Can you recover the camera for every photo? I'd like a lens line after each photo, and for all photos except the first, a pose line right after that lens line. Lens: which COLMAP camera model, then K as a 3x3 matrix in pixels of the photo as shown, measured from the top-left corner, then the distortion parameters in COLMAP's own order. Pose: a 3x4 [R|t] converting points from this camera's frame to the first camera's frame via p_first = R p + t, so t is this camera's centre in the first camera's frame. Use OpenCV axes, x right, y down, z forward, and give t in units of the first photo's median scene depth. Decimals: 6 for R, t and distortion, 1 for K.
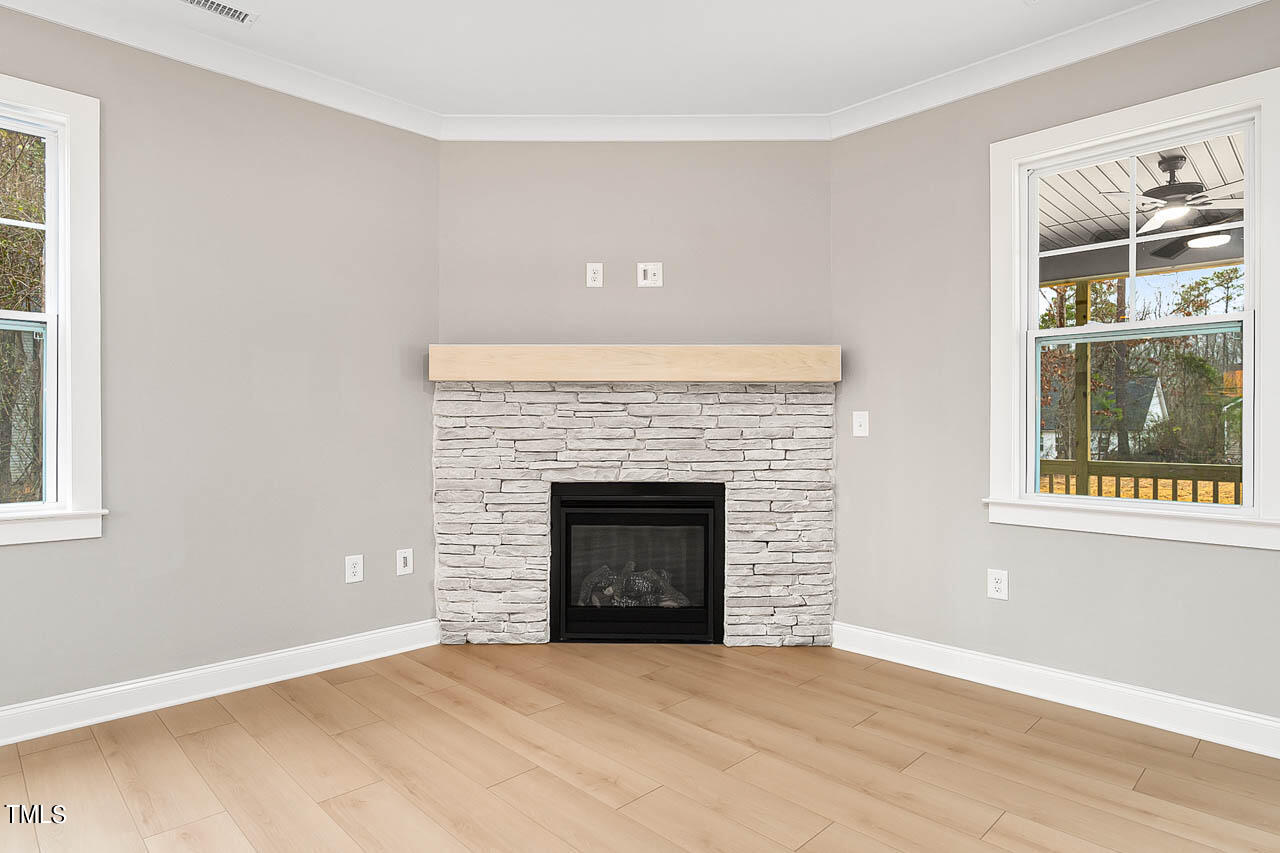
lens RADIAL K [[701.4, 0, 640.9], [0, 701.4, 428.3], [0, 0, 1]] dist [-0.004263, -0.000100]
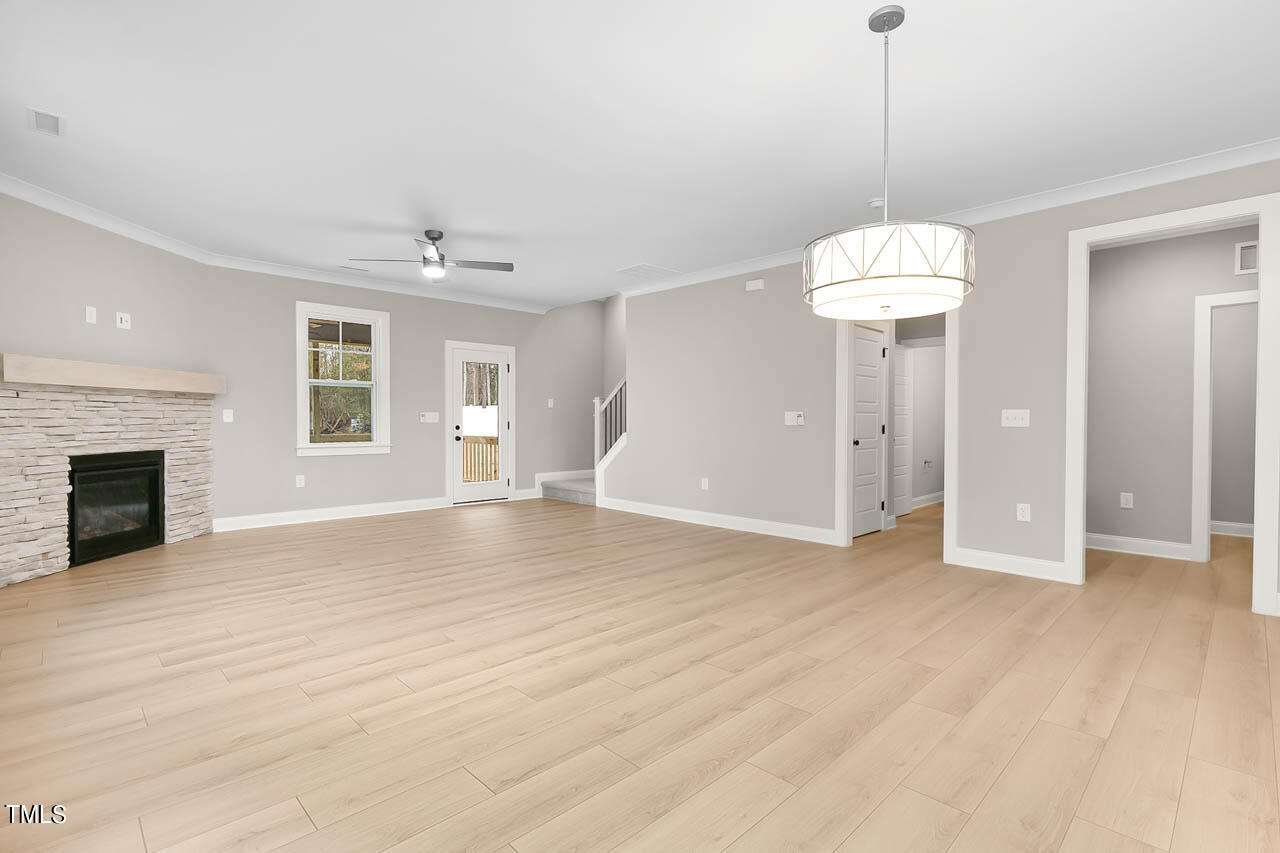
lens RADIAL K [[609.4, 0, 634.9], [0, 609.4, 424.4], [0, 0, 1]] dist [-0.004966, 0.001767]
pose [[0.011465, -0.012048, 0.999862, -1.361029], [-0.002352, 0.999924, 0.012076, -0.005317], [-0.999932, -0.002490, 0.011436, -0.168682]]
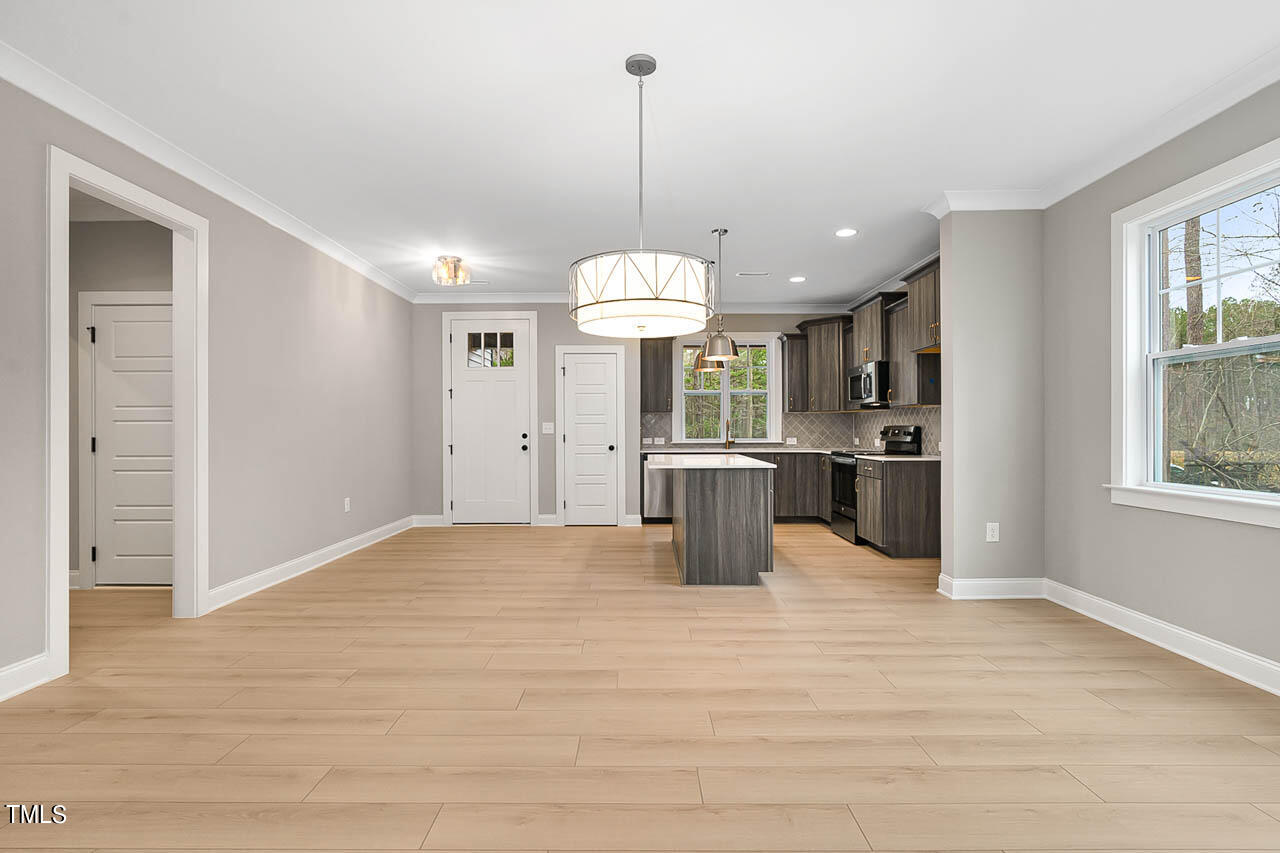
lens RADIAL K [[609.4, 0, 640.9], [0, 609.4, 424.3], [0, 0, 1]] dist [-0.004966, 0.001767]
pose [[-0.699366, -0.007161, -0.714728, -0.169484], [-0.000091, 0.999951, -0.009929, -0.002249], [0.714764, -0.006879, -0.699332, 0.073141]]
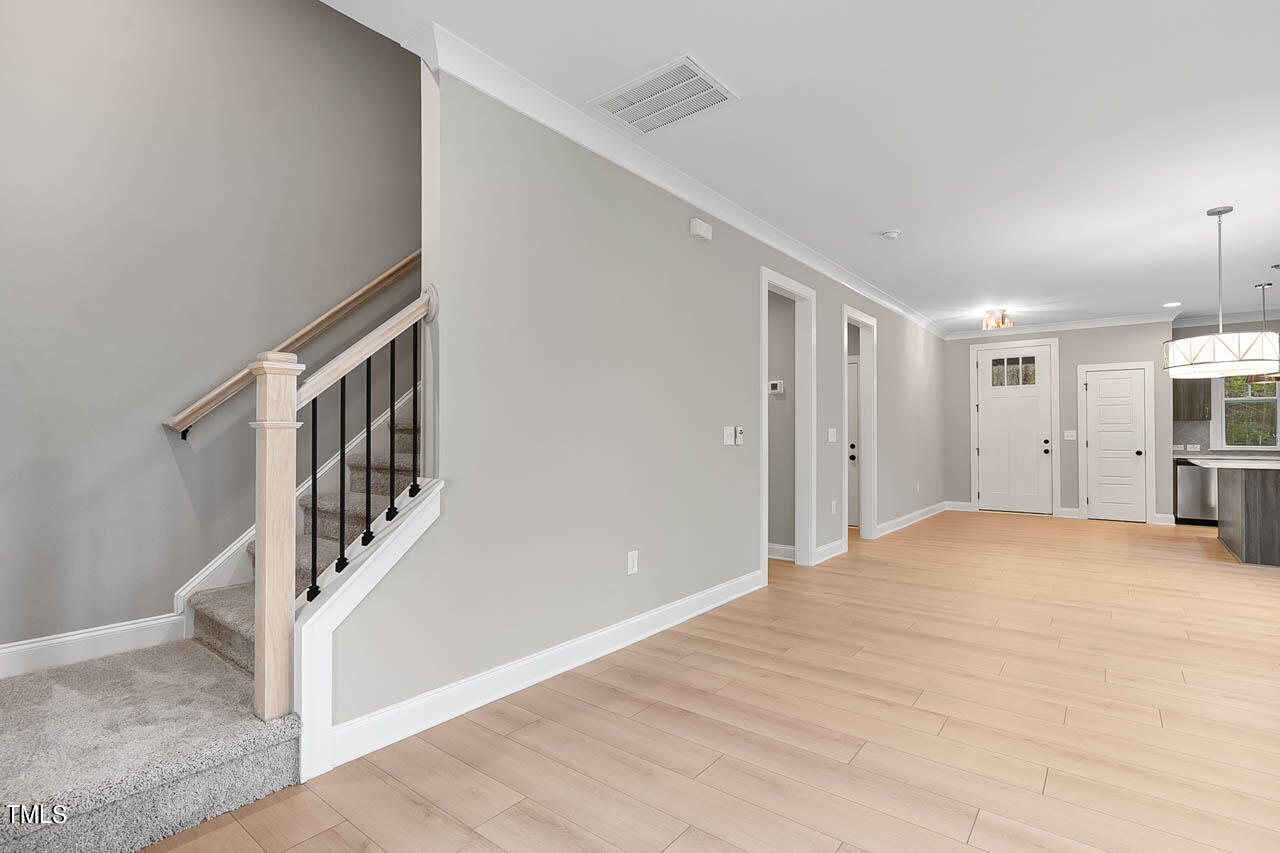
lens RADIAL K [[609.4, 0, 644.7], [0, 609.4, 427.2], [0, 0, 1]] dist [-0.004966, 0.001767]
pose [[-0.990908, -0.006030, -0.134405, 0.558850], [-0.004450, 0.999917, -0.012053, -0.004233], [0.134467, -0.011345, -0.990853, 0.568437]]
